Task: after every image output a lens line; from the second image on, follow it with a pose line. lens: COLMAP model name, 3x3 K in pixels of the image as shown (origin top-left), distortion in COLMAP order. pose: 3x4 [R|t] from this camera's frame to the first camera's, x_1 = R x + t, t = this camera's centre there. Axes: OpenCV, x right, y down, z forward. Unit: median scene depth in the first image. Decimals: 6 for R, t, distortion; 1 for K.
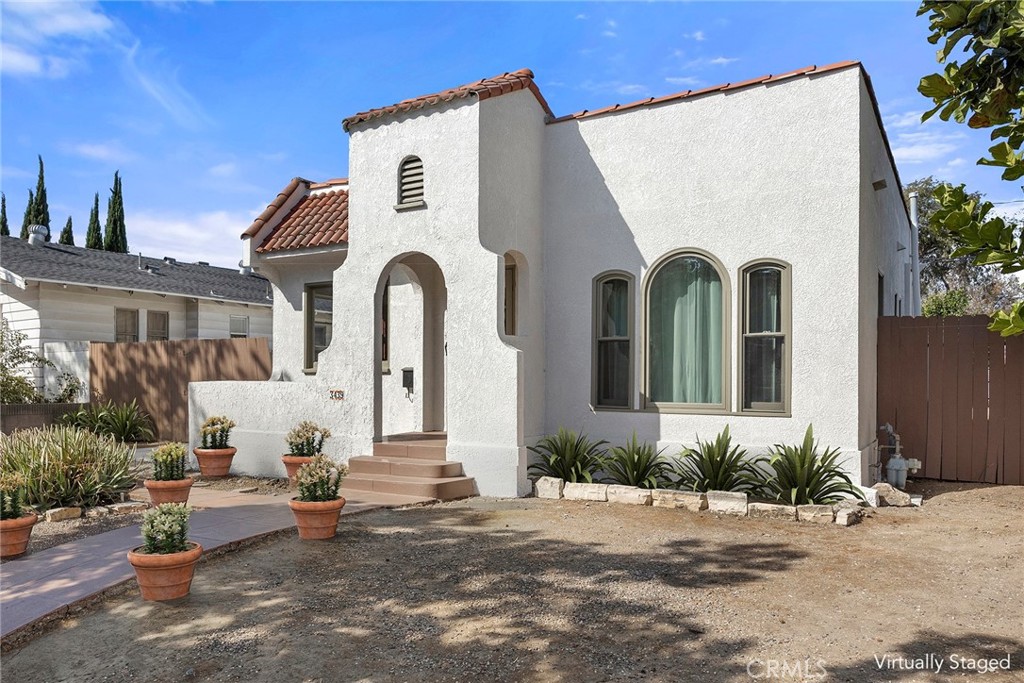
lens RADIAL K [[648.2, 0, 512.0], [0, 648.2, 372.1], [0, 0, 1]] dist [-0.002495, 0.000988]
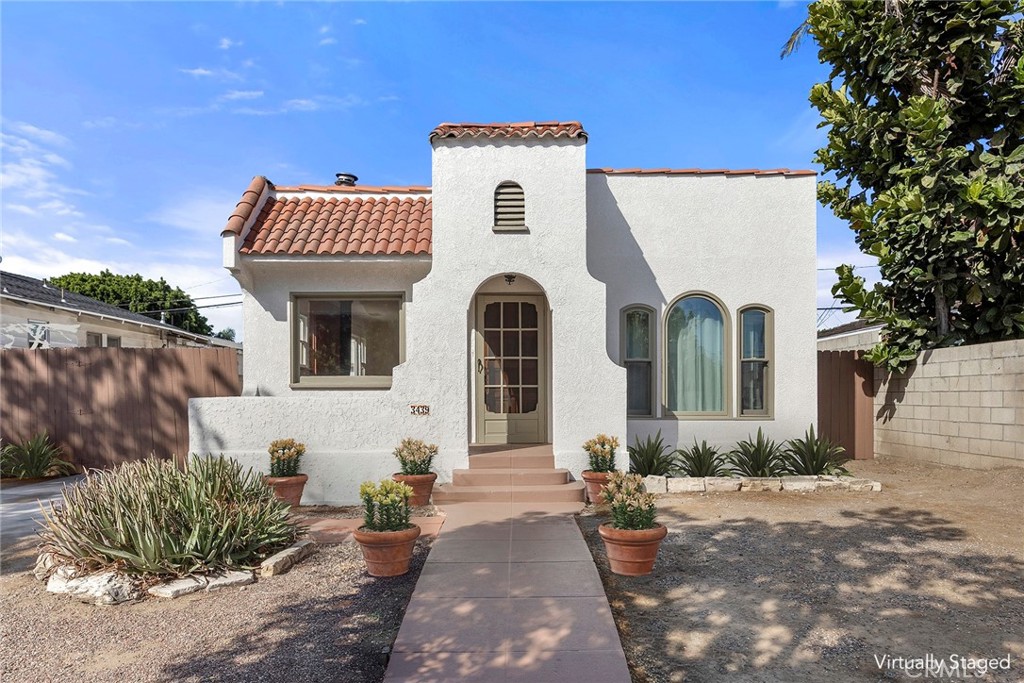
lens RADIAL K [[558.6, 0, 511.5], [0, 558.6, 392.5], [0, 0, 1]] dist [0.004995, -0.001936]
pose [[0.879951, -0.001730, 0.475061, -0.564652], [0.002173, 0.999998, -0.000382, 0.009044], [-0.475059, 0.001369, 0.879953, 0.194582]]
